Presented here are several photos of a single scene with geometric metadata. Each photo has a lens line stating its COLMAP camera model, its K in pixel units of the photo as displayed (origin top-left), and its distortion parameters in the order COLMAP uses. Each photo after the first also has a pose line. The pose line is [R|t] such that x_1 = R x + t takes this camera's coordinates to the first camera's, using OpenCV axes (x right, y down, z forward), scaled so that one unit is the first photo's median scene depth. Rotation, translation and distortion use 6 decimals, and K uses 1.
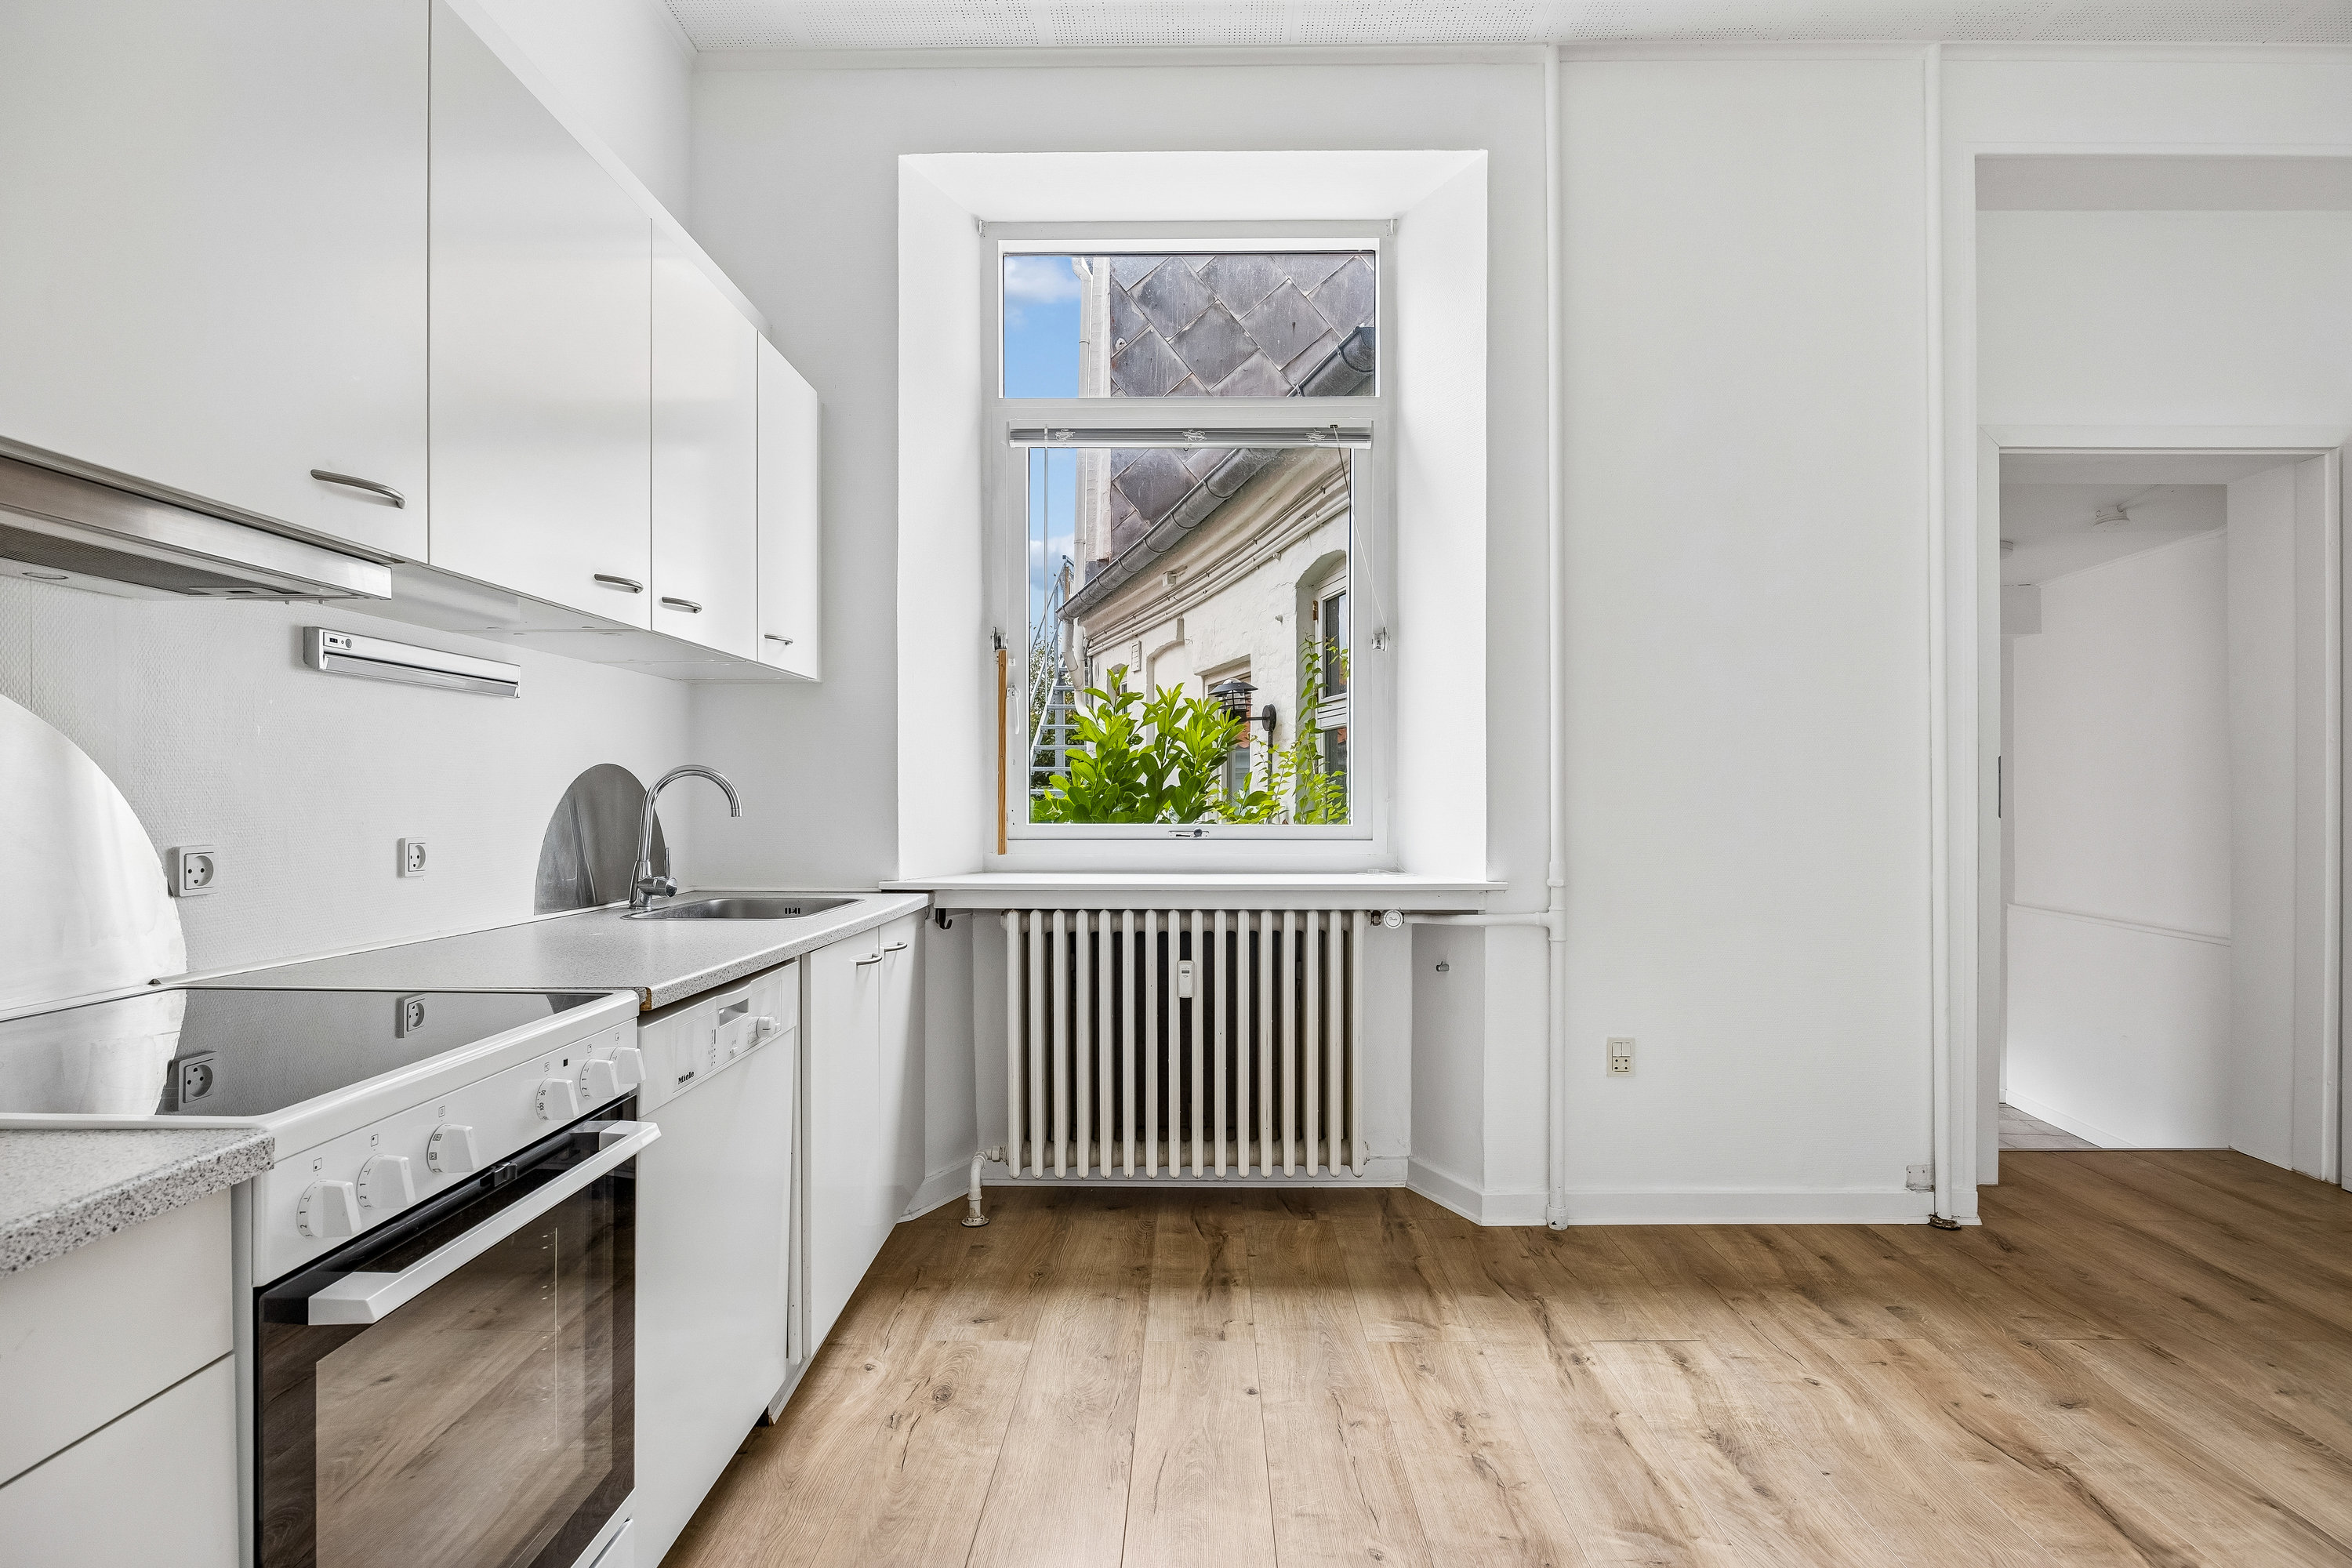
lens RADIAL K [[1219.6, 0, 1184.3], [0, 1219.6, 792.9], [0, 0, 1]] dist [-0.006133, -0.000676]
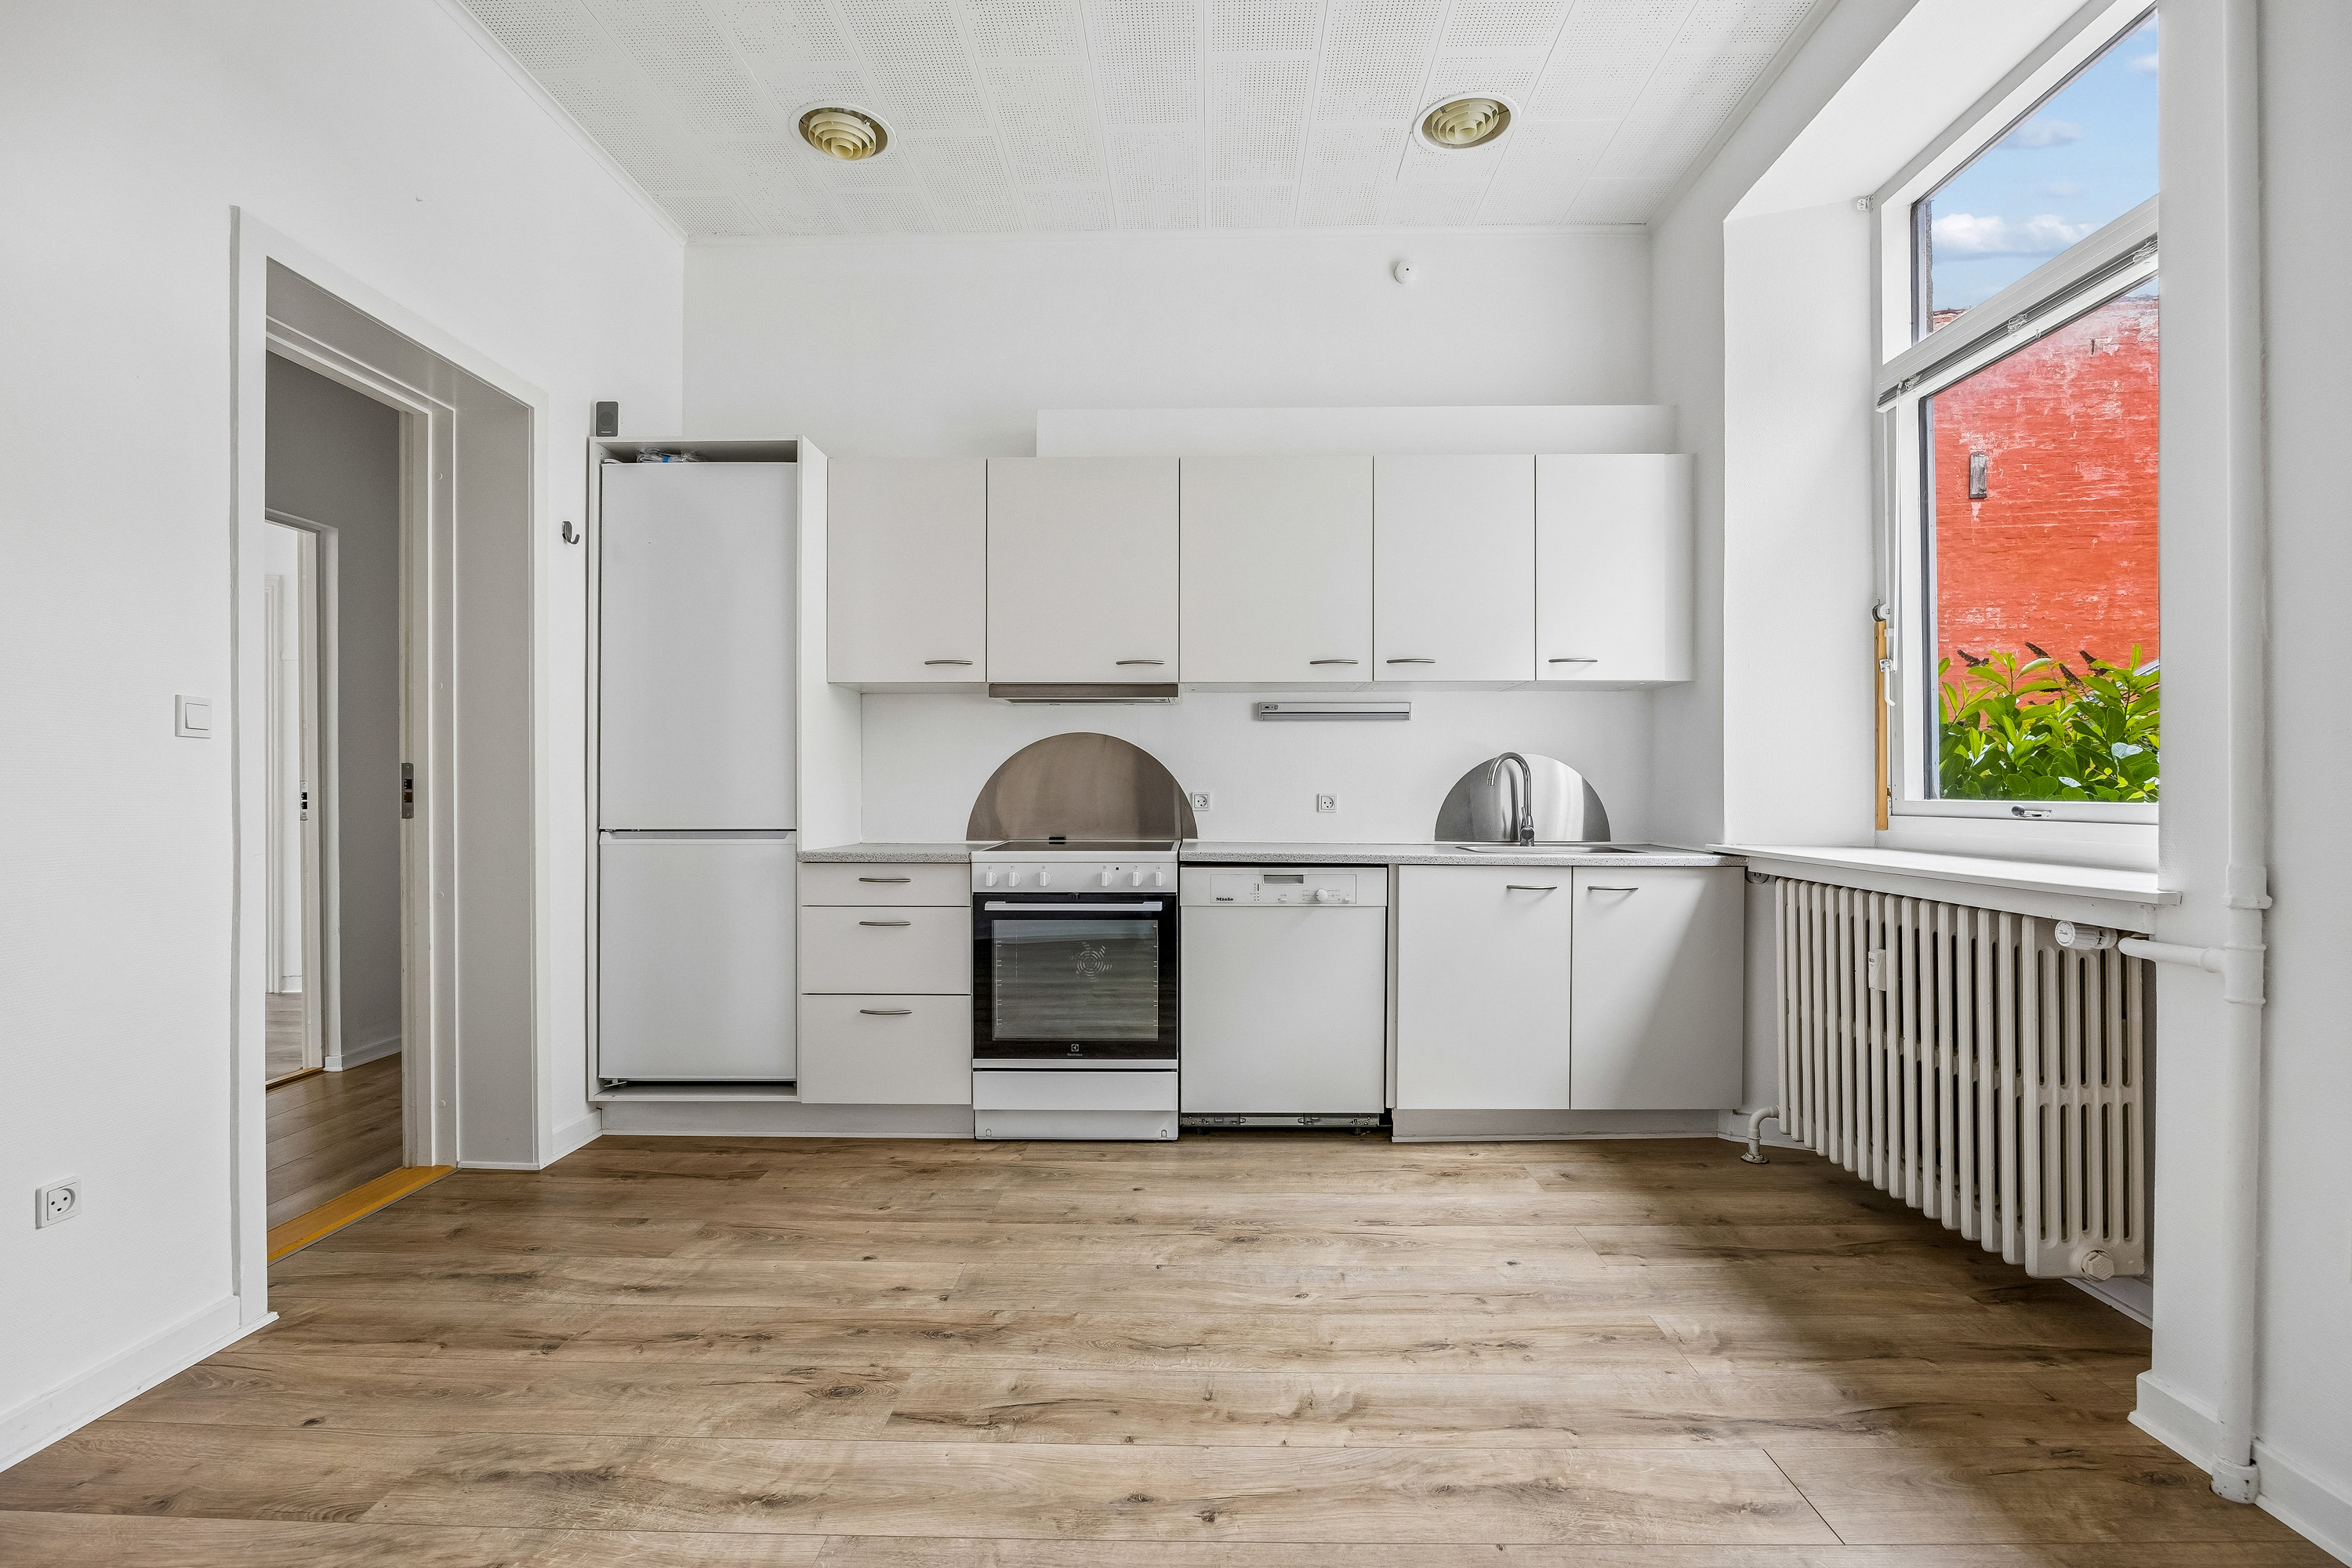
lens RADIAL K [[1091.8, 0, 1177.1], [0, 1091.8, 789.6], [0, 0, 1]] dist [-0.014232, 0.000536]
pose [[-0.015416, -0.000538, -0.999881, 0.891745], [0.000727, 1.000000, -0.000550, 0.021775], [0.999881, -0.000735, -0.015416, 0.544686]]
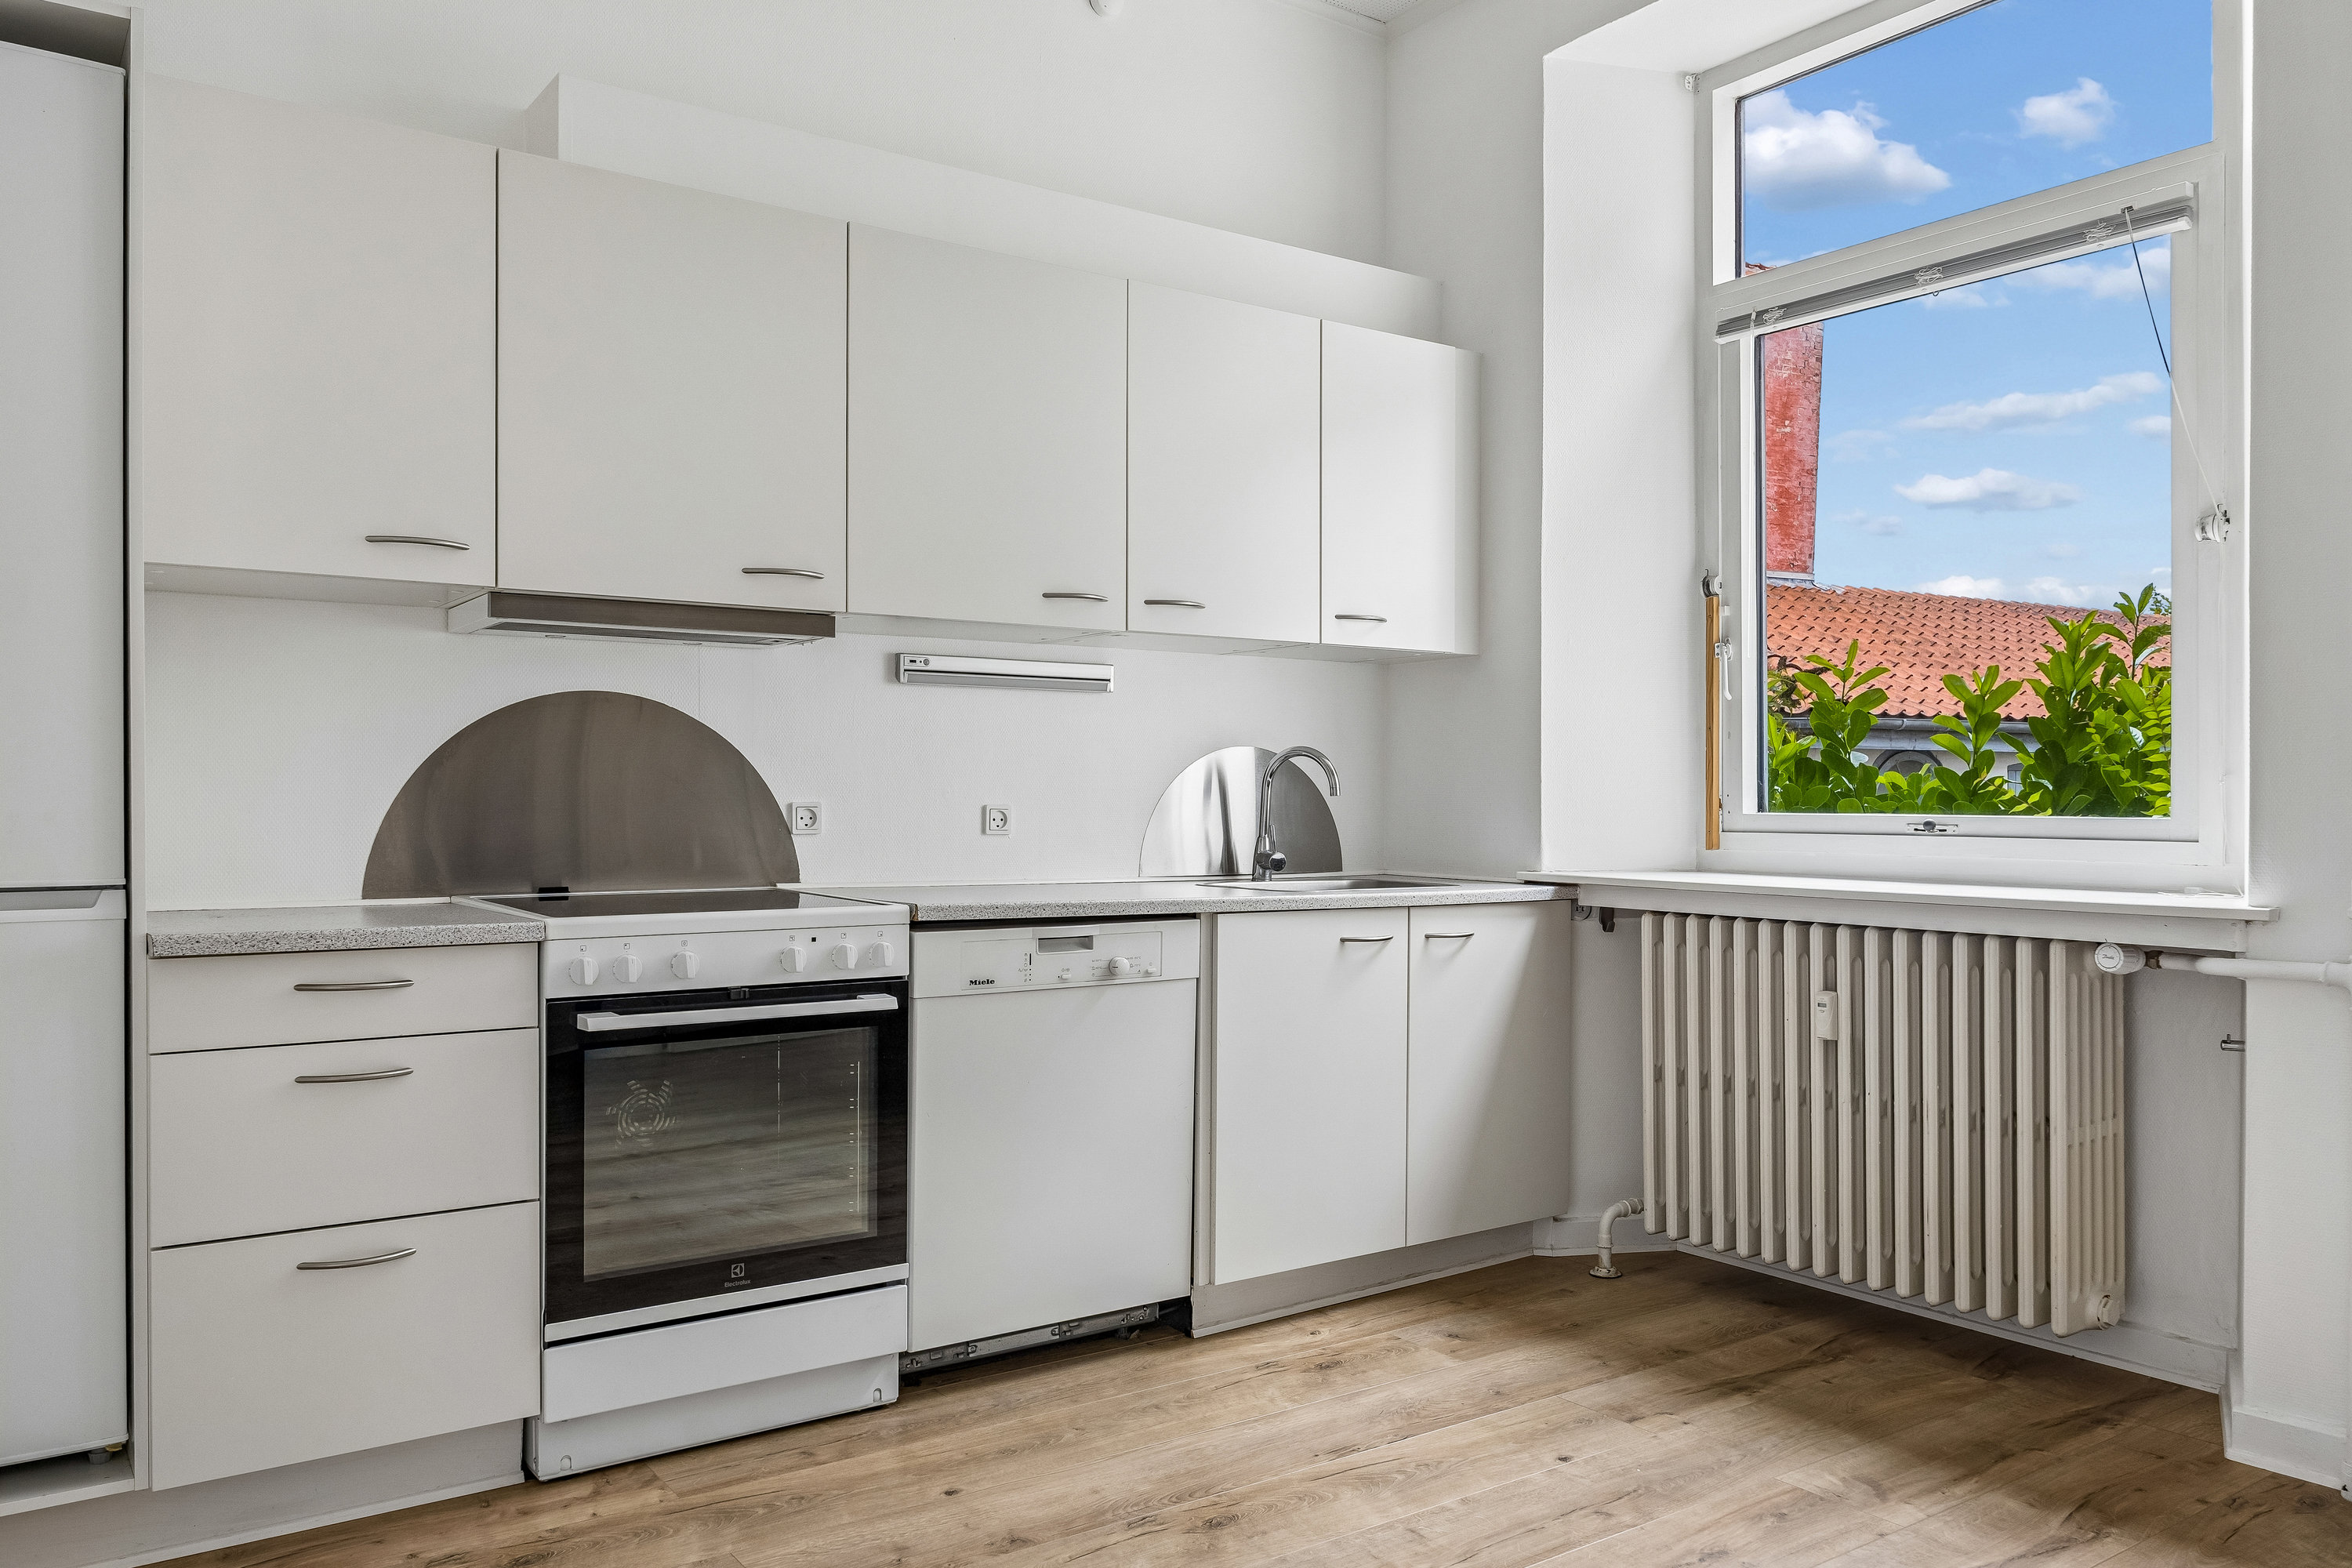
lens RADIAL K [[1733.0, 0, 1176.1], [0, 1733.0, 794.3], [0, 0, 1]] dist [-0.001544, -0.003337]
pose [[0.581547, 0.000514, -0.813513, 0.705409], [-0.002280, 0.999997, -0.000999, 0.019074], [0.813510, 0.002436, 0.581546, 0.050765]]
